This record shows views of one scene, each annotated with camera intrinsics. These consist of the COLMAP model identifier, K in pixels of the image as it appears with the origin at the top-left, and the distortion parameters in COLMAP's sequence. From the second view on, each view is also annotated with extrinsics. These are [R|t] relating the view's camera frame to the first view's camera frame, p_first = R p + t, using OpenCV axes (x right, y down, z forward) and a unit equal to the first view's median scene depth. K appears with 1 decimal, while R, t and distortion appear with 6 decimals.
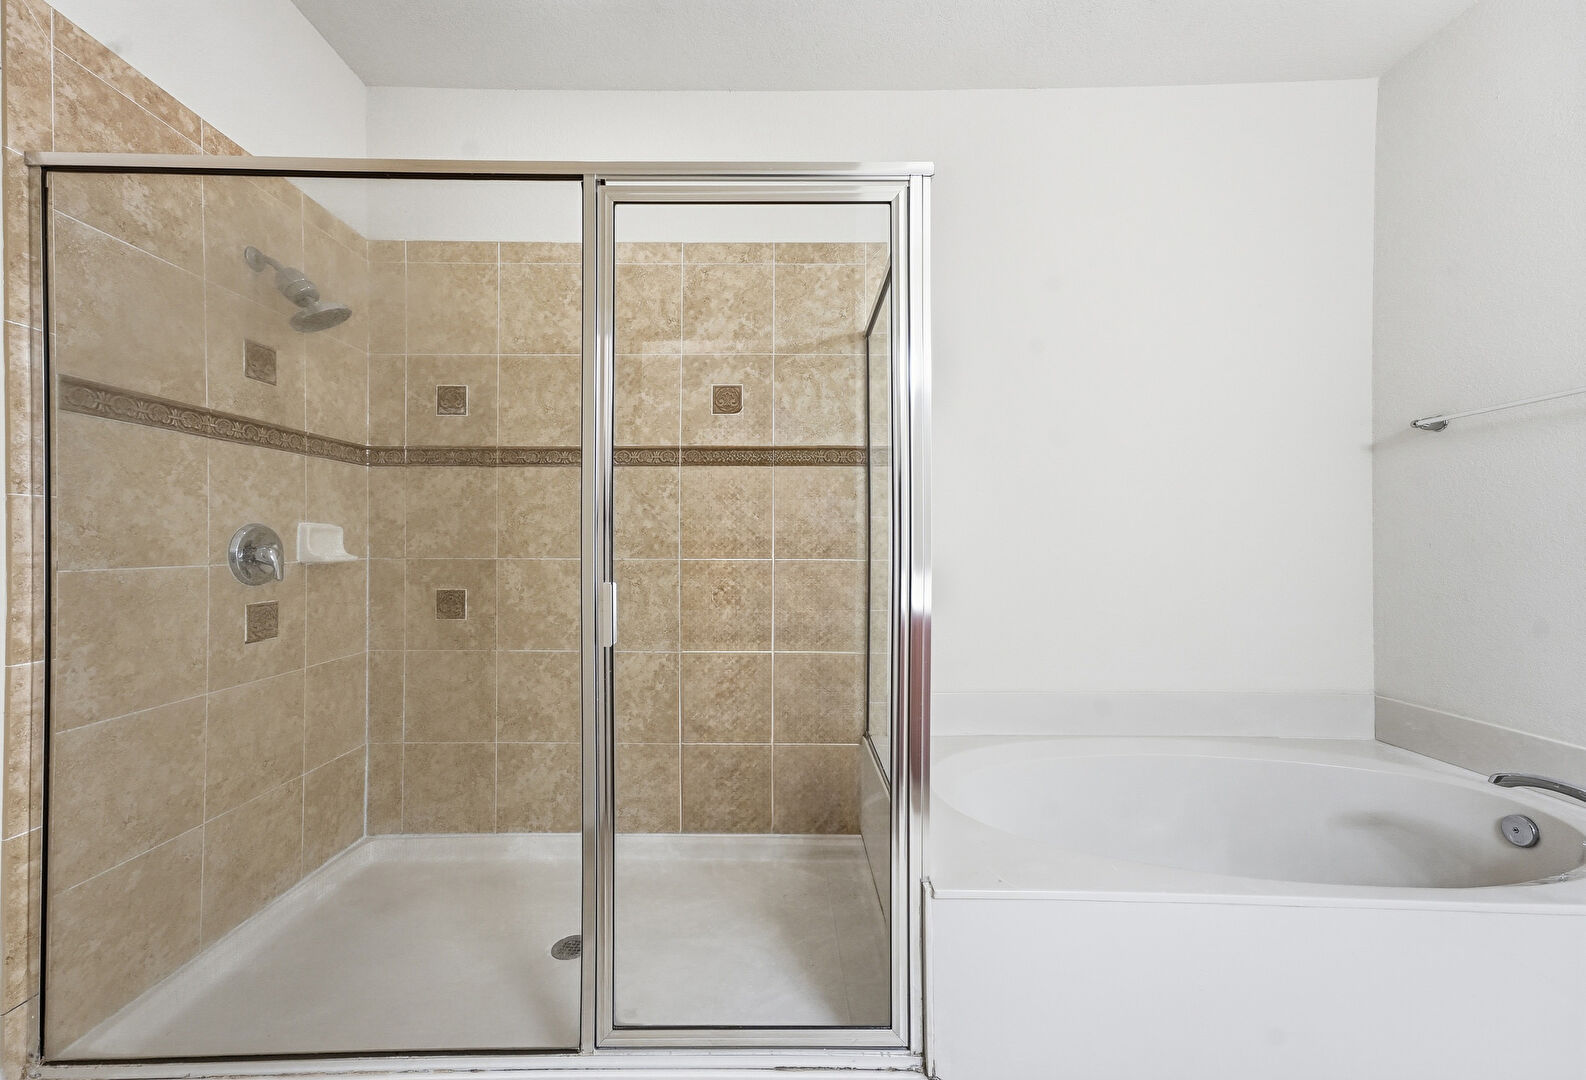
lens RADIAL K [[623.7, 0, 791.1], [0, 623.7, 548.7], [0, 0, 1]] dist [0.003643, 0.000349]
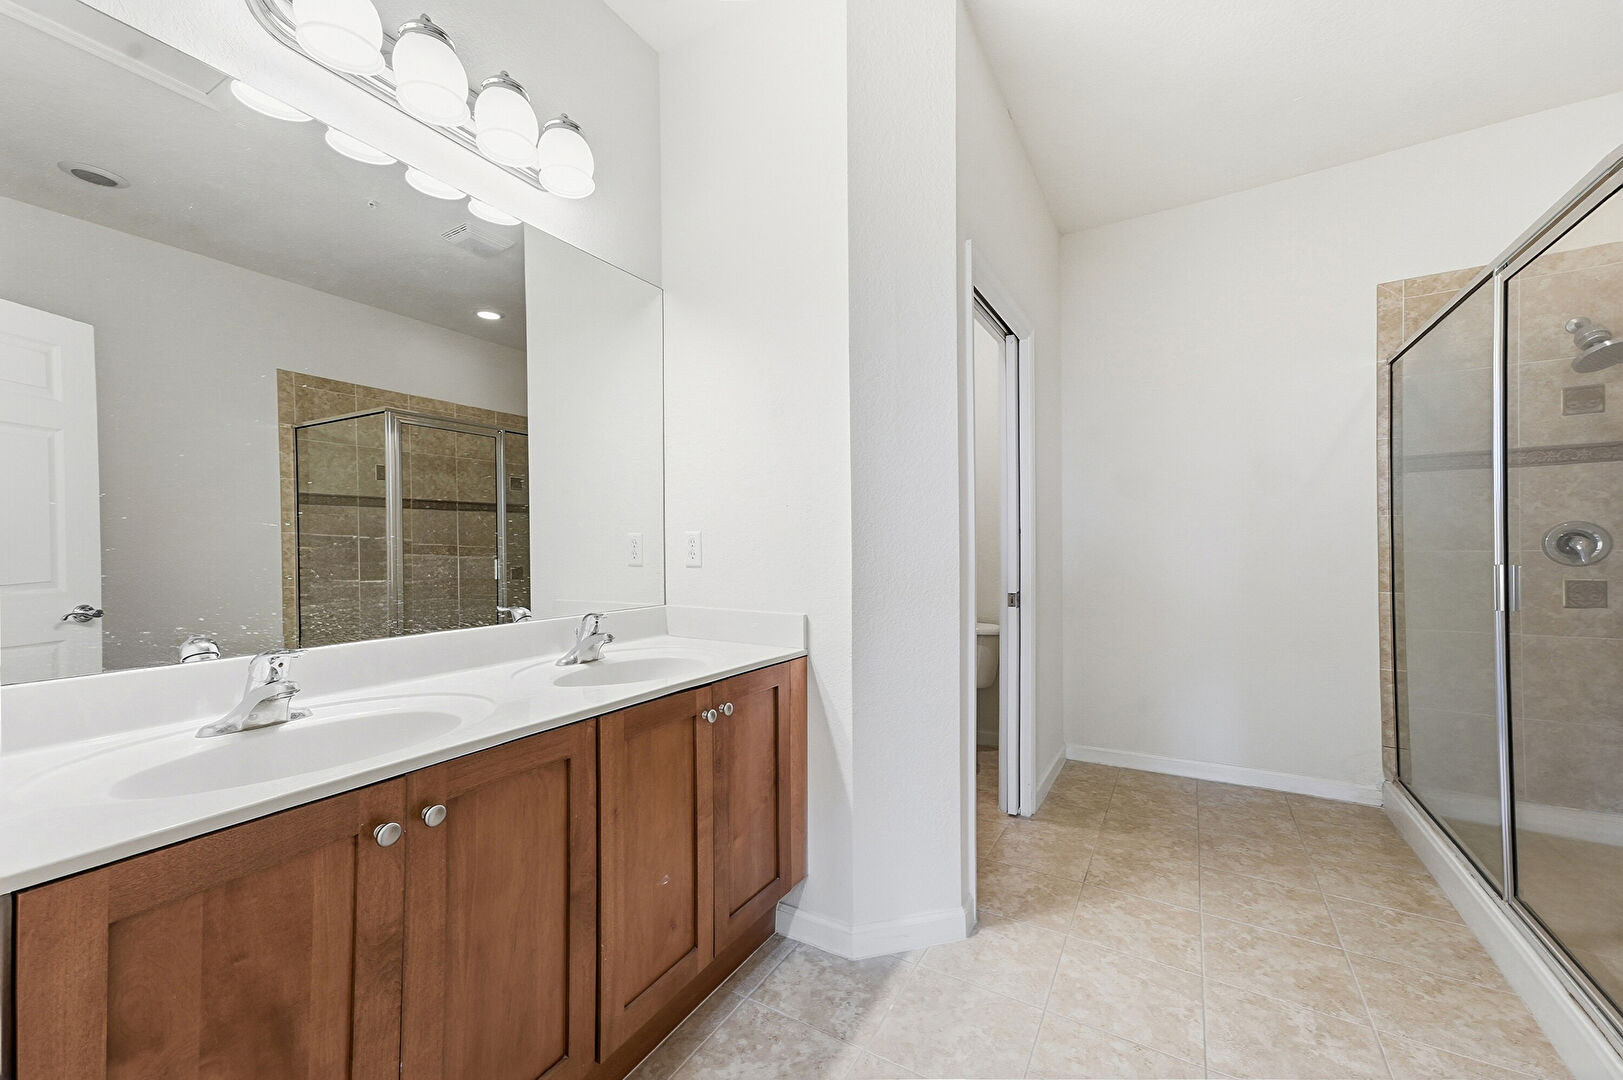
lens RADIAL K [[634.7, 0, 813.4], [0, 634.7, 540.2], [0, 0, 1]] dist [0.015998, 0.000041]
pose [[-0.514061, -0.000494, -0.857753, 1.255671], [0.003912, 0.999988, -0.002920, -0.000440], [0.857745, -0.004857, -0.514053, 0.316561]]
